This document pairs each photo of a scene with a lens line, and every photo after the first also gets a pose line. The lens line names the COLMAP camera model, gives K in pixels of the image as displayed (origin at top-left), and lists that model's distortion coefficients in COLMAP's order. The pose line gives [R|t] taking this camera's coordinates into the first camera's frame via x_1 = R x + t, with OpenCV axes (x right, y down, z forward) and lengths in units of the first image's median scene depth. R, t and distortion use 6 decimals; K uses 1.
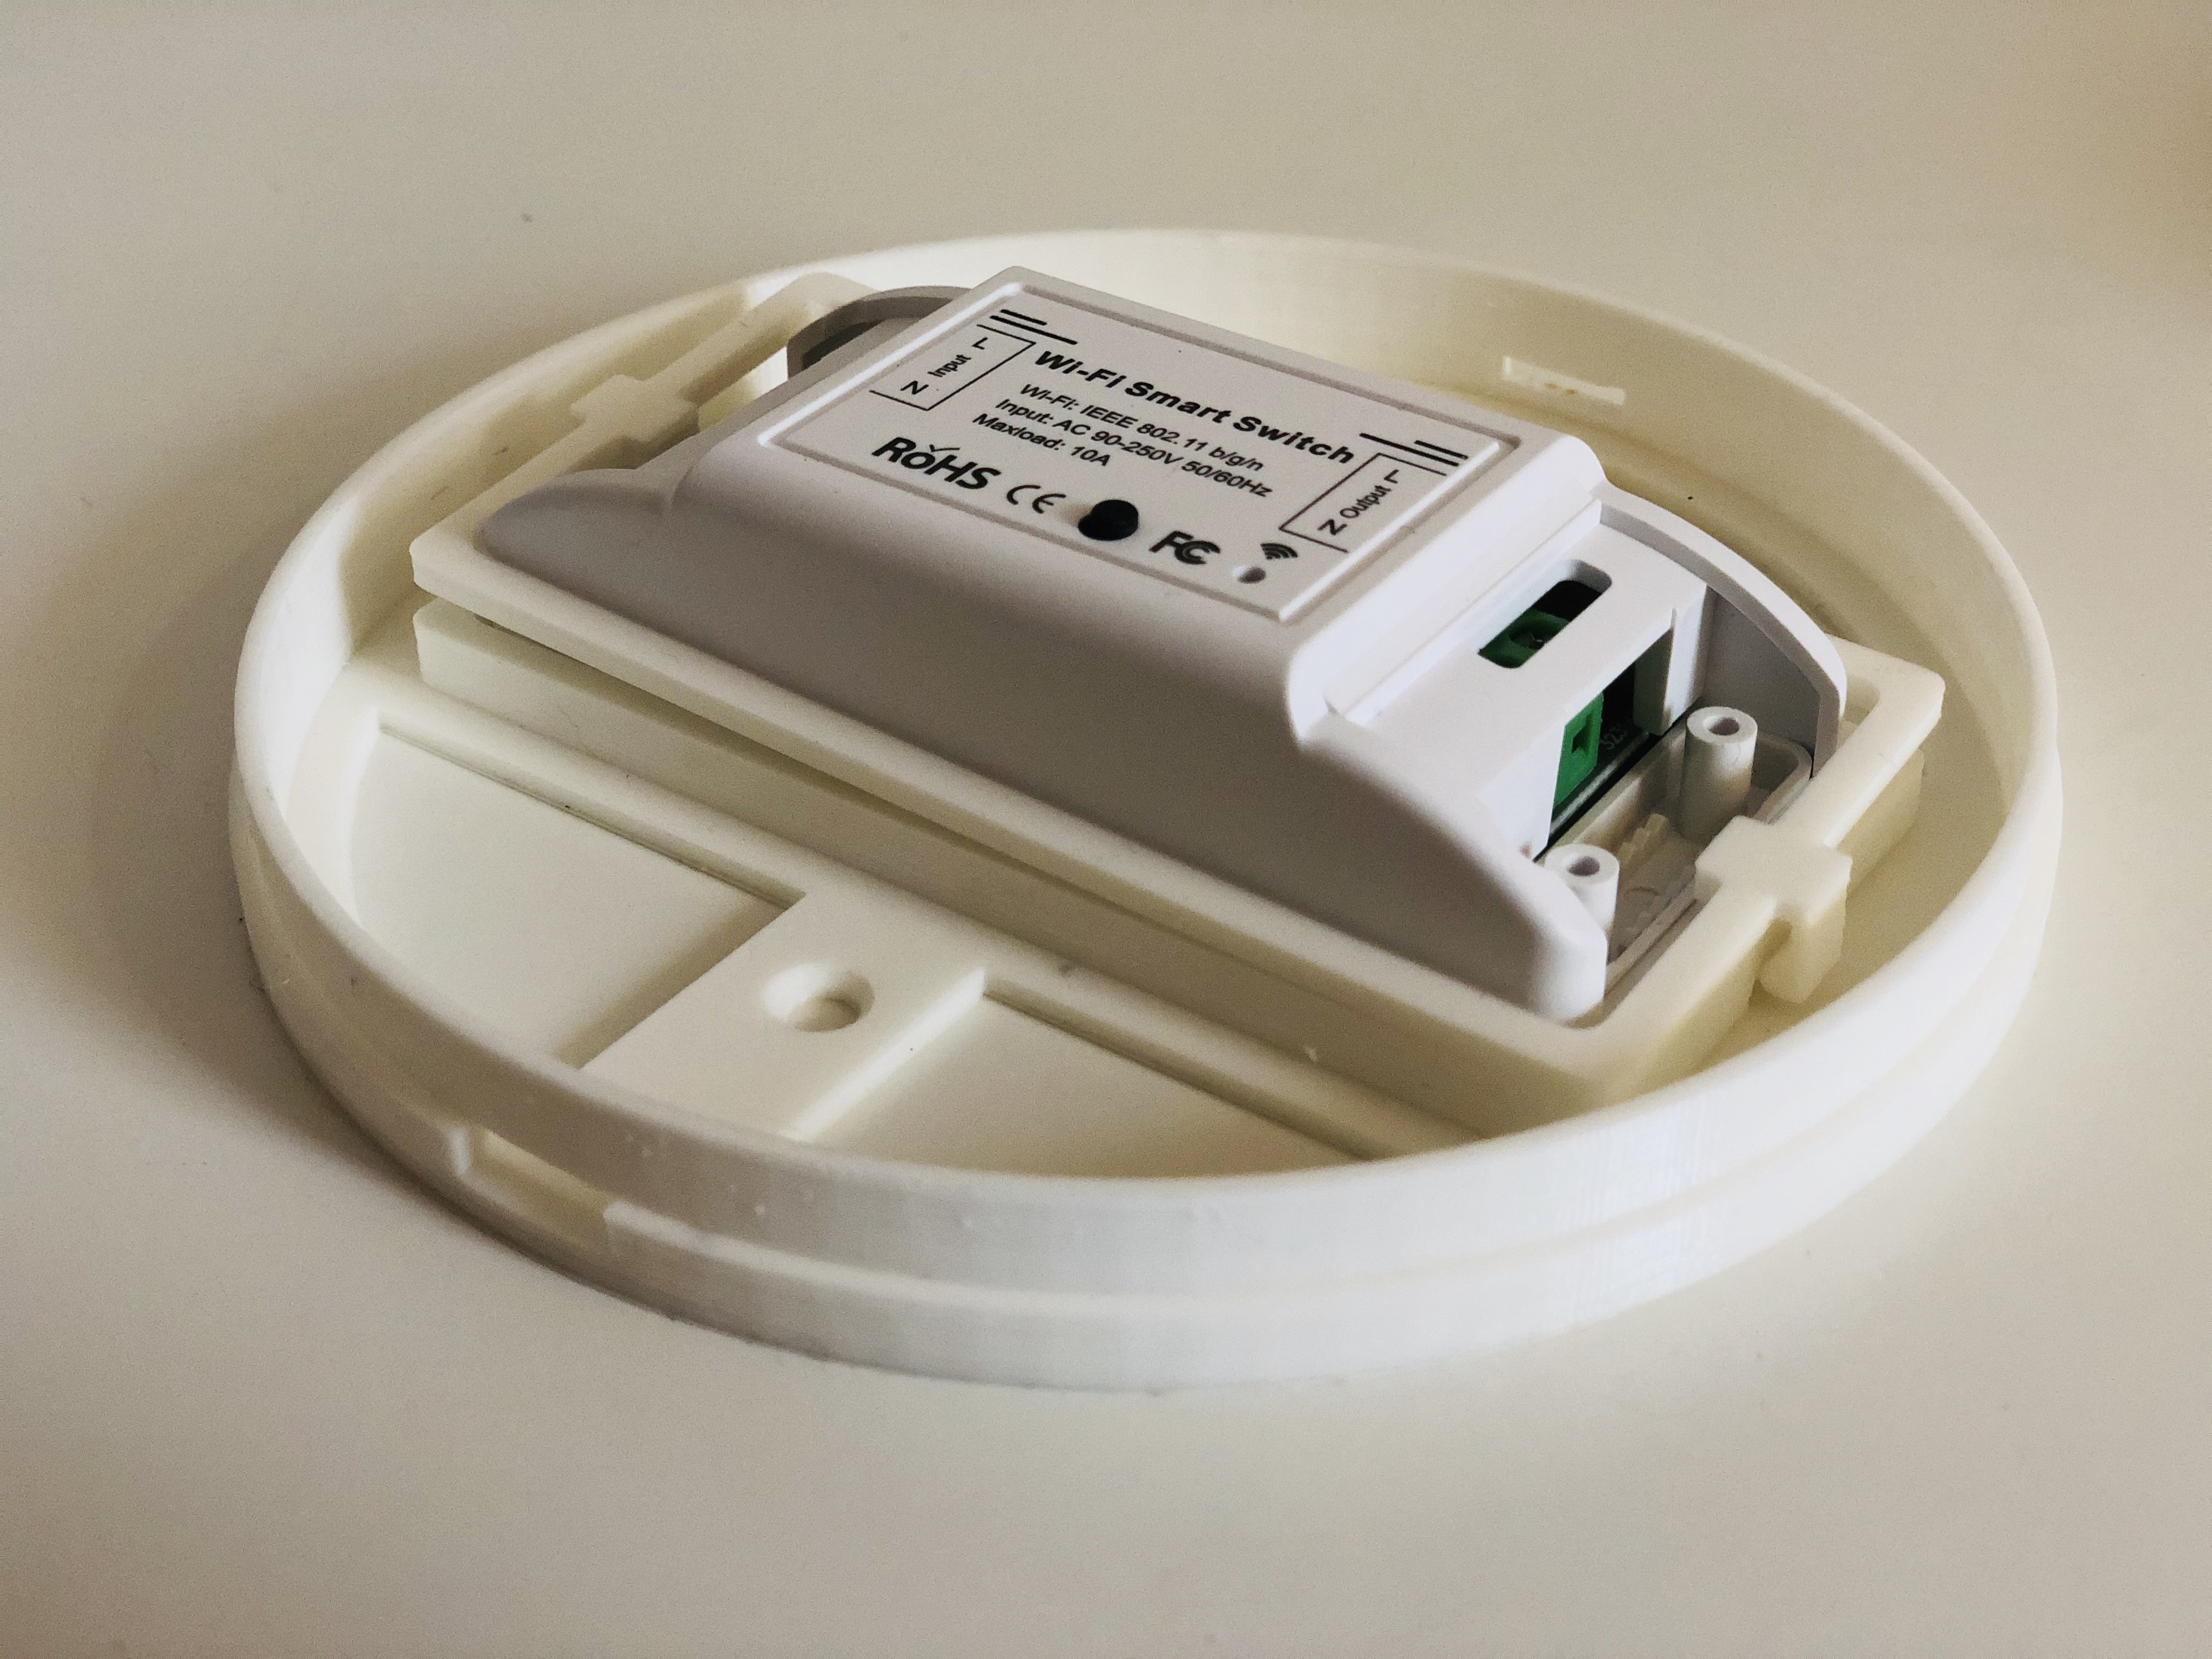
lens RADIAL K [[3381.7, 0, 1106.0], [0, 3381.7, 829.5], [0, 0, 1]] dist [-0.358393, 3.566839]
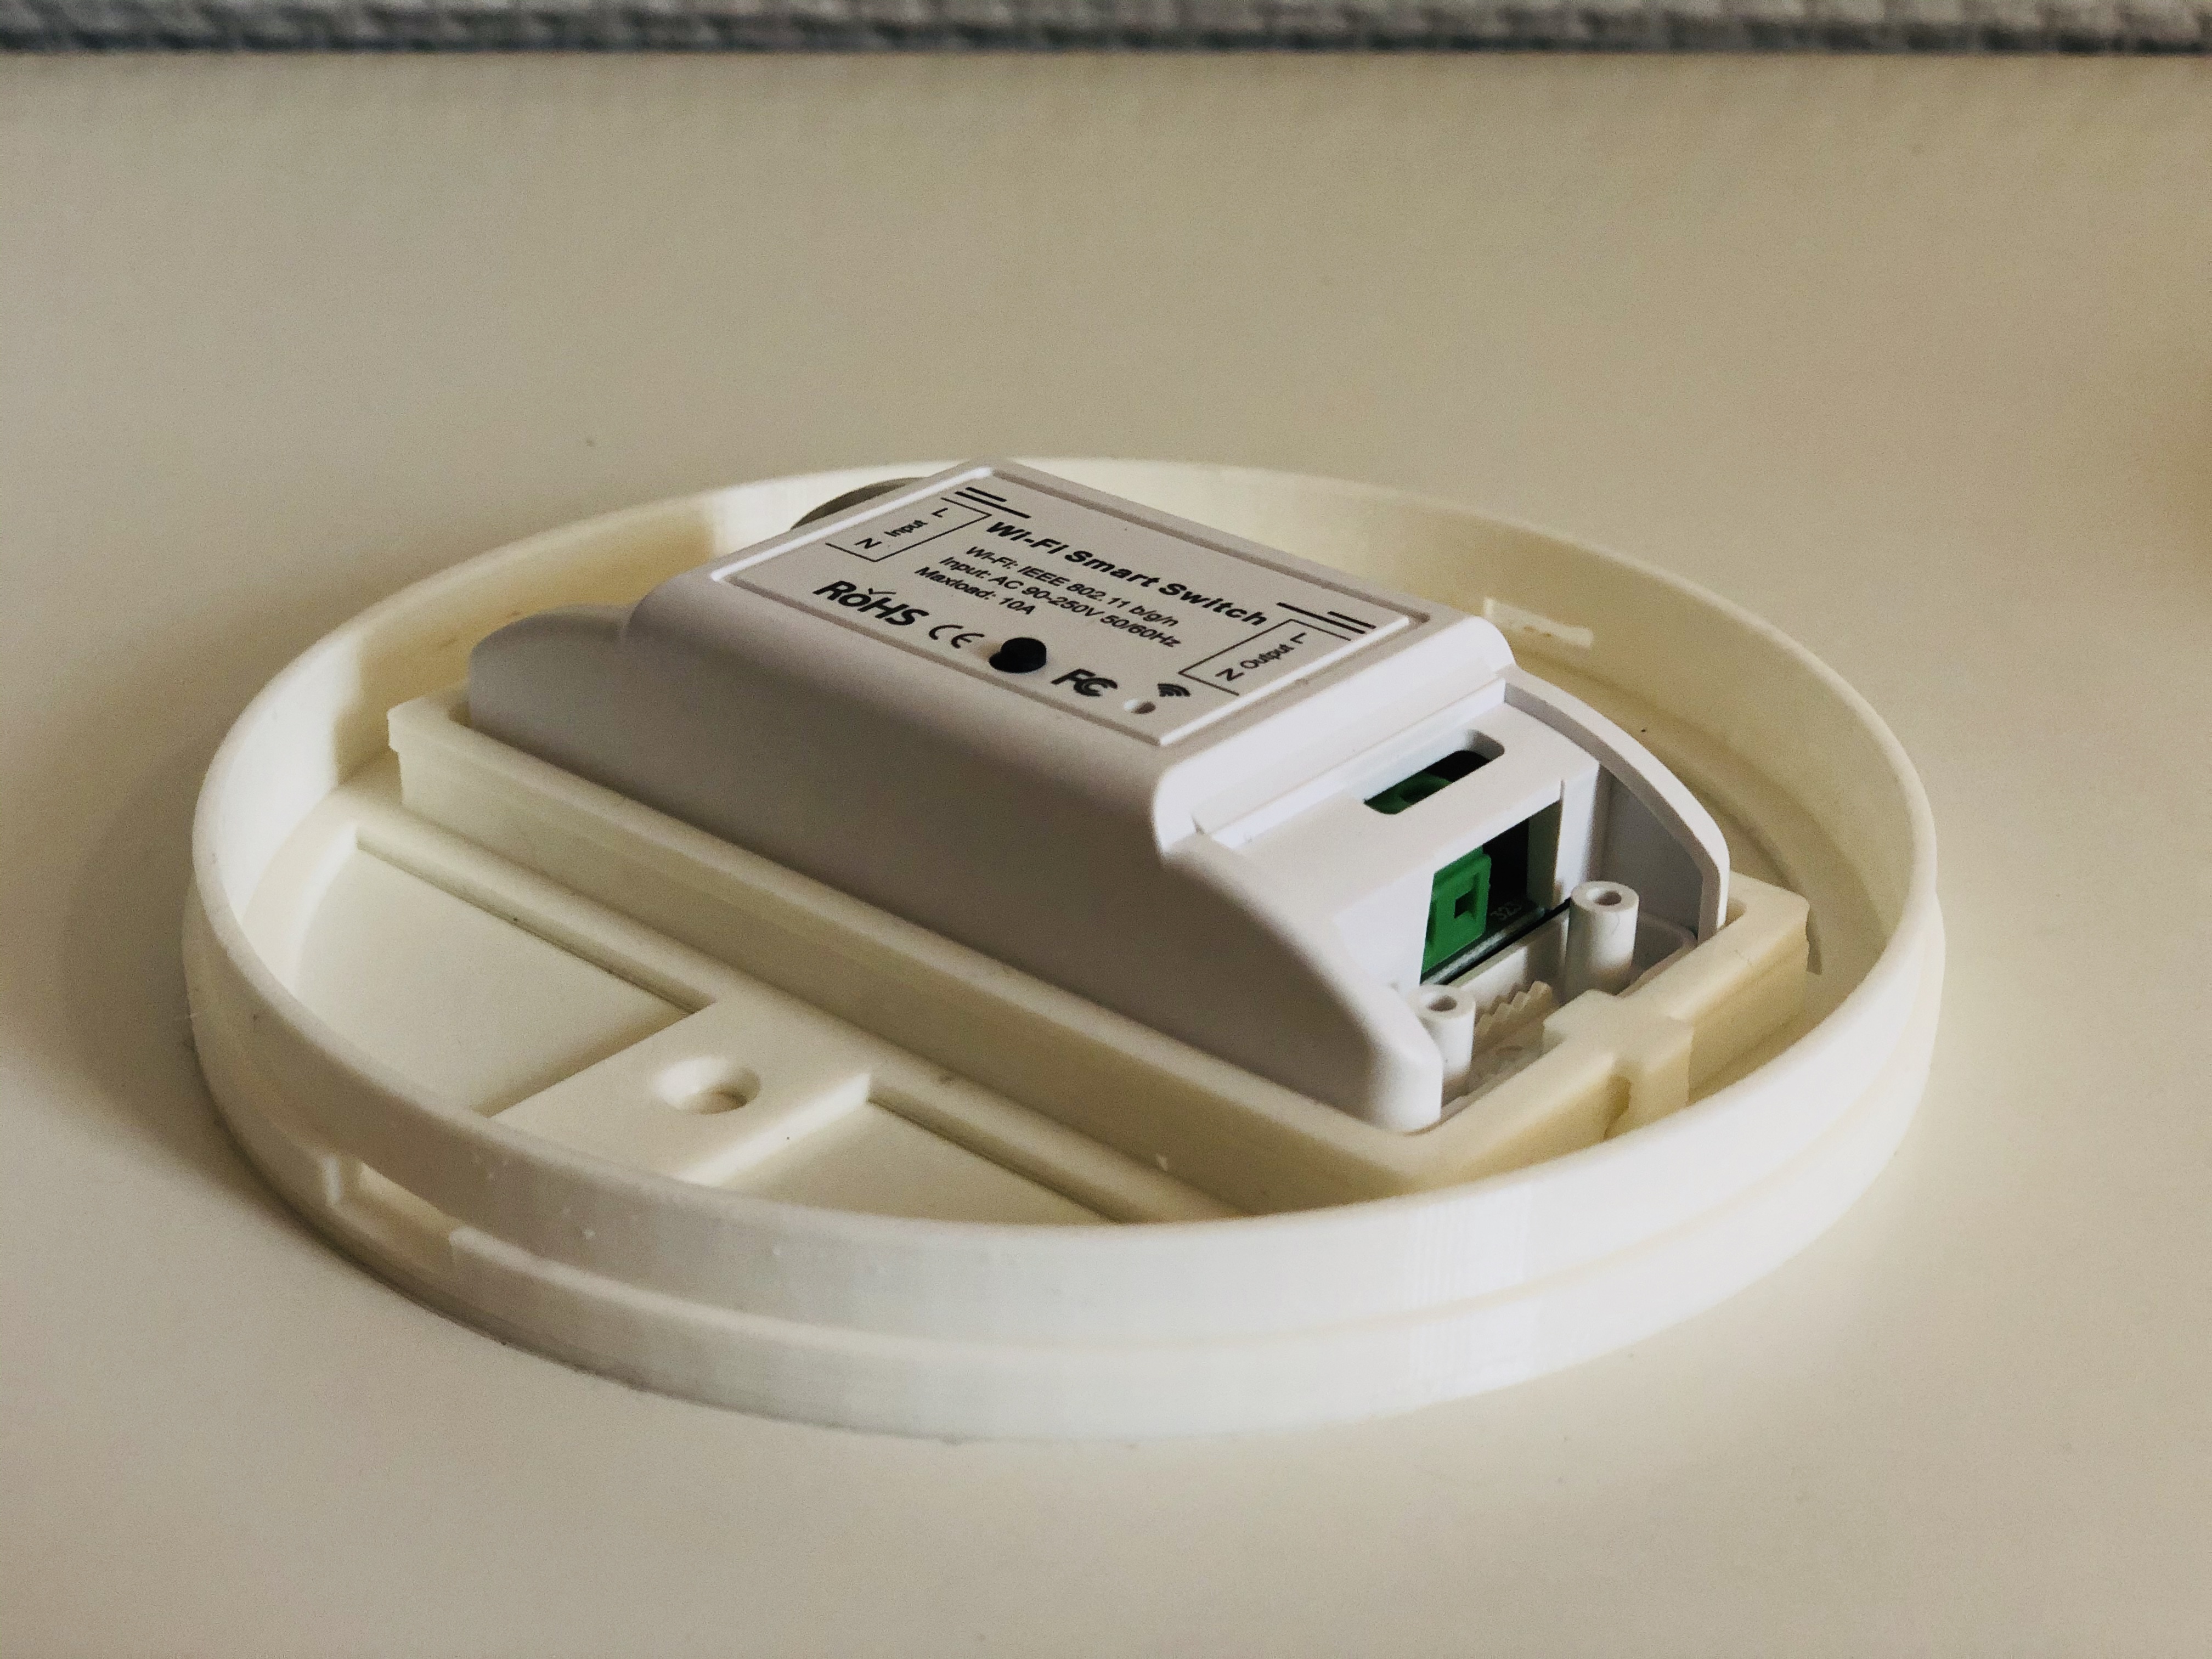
lens RADIAL K [[3381.7, 0, 1106.0], [0, 3381.7, 829.5], [0, 0, 1]] dist [-0.358393, 3.566839]
pose [[0.995368, 0.063200, -0.072452, 0.104543], [-0.072271, 0.988834, -0.130325, 0.094510], [0.063406, 0.134958, 0.988821, -0.034394]]
